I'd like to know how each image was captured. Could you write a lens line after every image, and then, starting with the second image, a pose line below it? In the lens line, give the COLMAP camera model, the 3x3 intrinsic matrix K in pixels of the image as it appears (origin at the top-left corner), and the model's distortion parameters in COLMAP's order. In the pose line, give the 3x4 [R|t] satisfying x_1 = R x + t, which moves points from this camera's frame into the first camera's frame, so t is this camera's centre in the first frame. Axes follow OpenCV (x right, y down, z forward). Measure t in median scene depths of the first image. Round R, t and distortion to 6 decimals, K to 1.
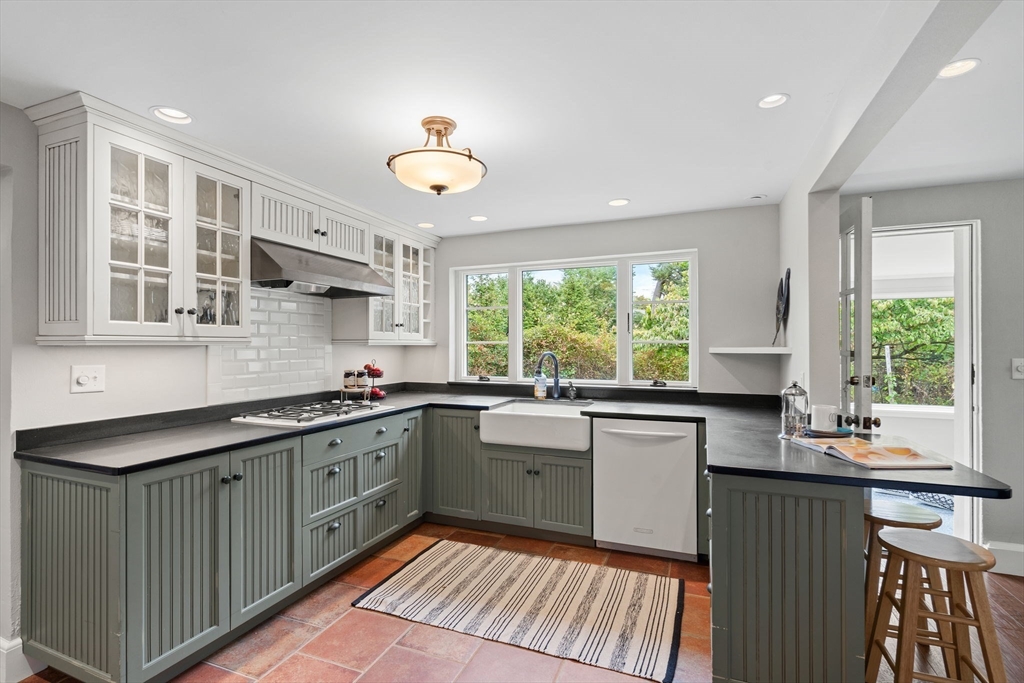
lens RADIAL K [[465.2, 0, 512.0], [0, 465.2, 341.5], [0, 0, 1]] dist [0.001217, 0.000621]
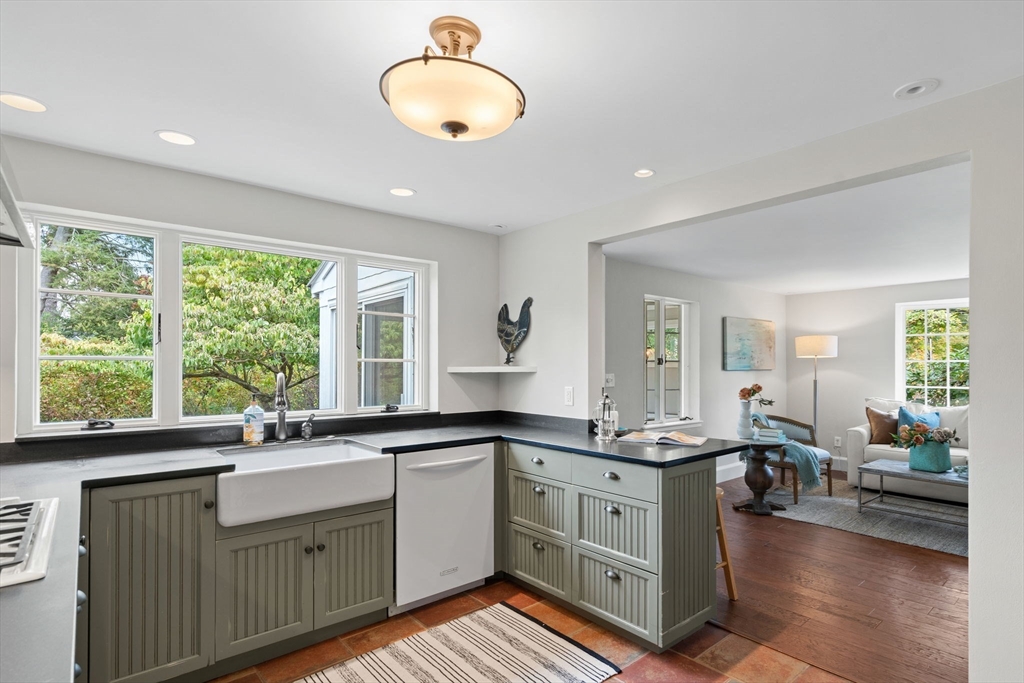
lens RADIAL K [[520.4, 0, 564.9], [0, 520.4, 359.5], [0, 0, 1]] dist [-0.002746, 0.000754]
pose [[0.440069, 0.013011, 0.897870, -0.465802], [-0.009364, 0.999907, -0.009900, 0.006628], [-0.897915, -0.004051, 0.440150, 0.323610]]
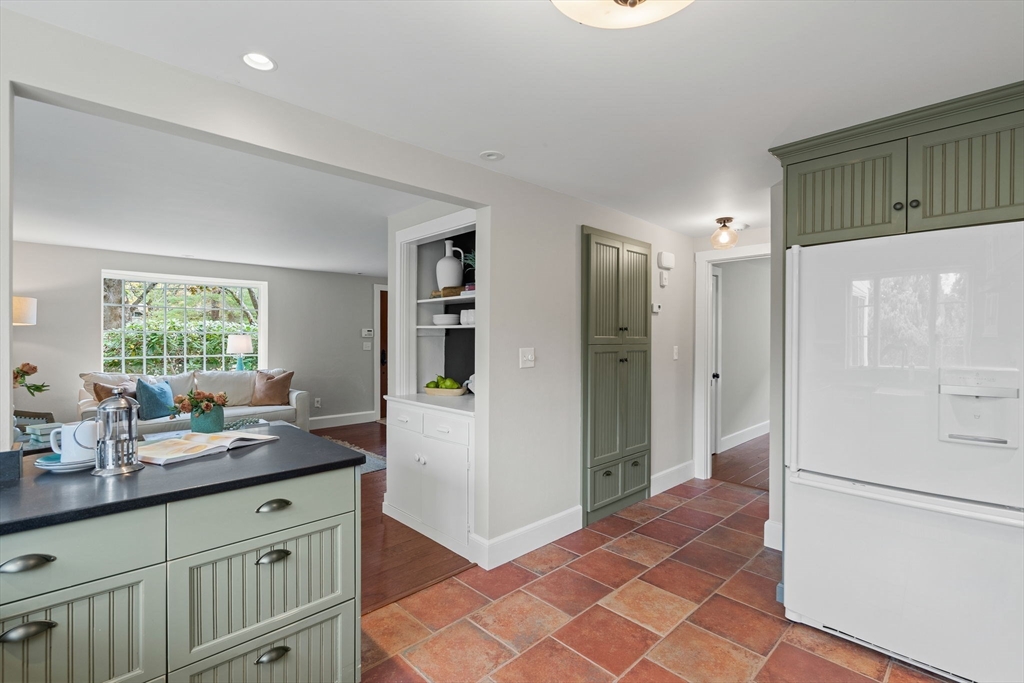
lens RADIAL K [[465.2, 0, 512.0], [0, 465.2, 341.5], [0, 0, 1]] dist [0.001217, 0.000621]
pose [[-0.904696, -0.003596, 0.426043, -0.142769], [-0.003742, 0.999993, 0.000494, 0.011060], [-0.426041, -0.001147, -0.904703, 0.906361]]
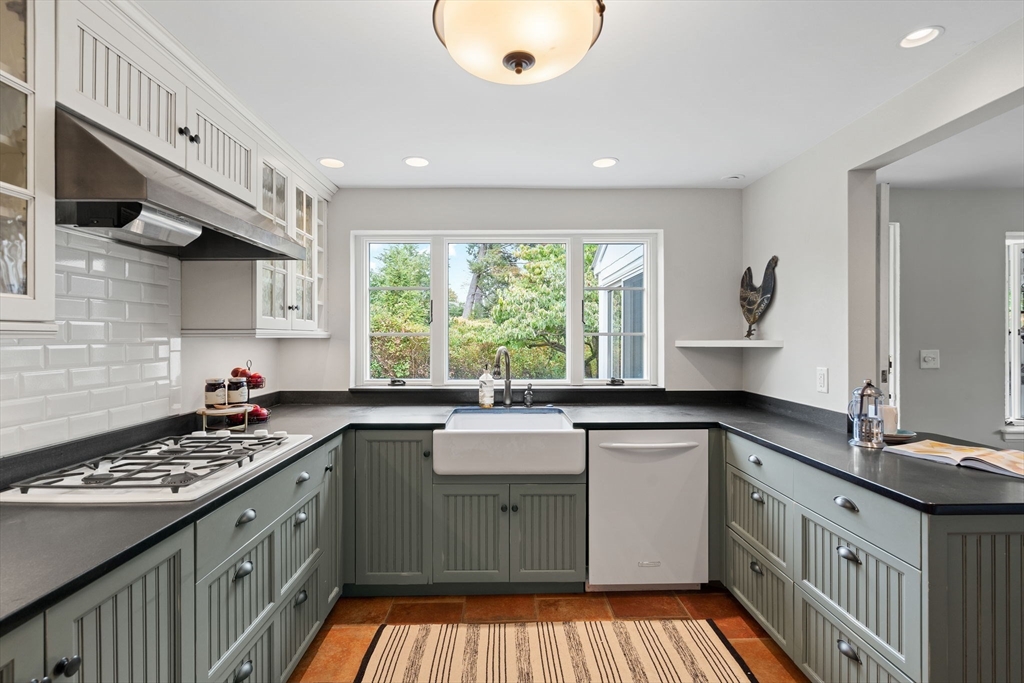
lens RADIAL K [[473.3, 0, 506.9], [0, 473.3, 336.5], [0, 0, 1]] dist [-0.001325, 0.000481]
pose [[0.926152, 0.000901, 0.377149, -0.236838], [-0.003501, 0.999975, 0.006211, 0.000582], [-0.377134, -0.007073, 0.926132, 0.289993]]
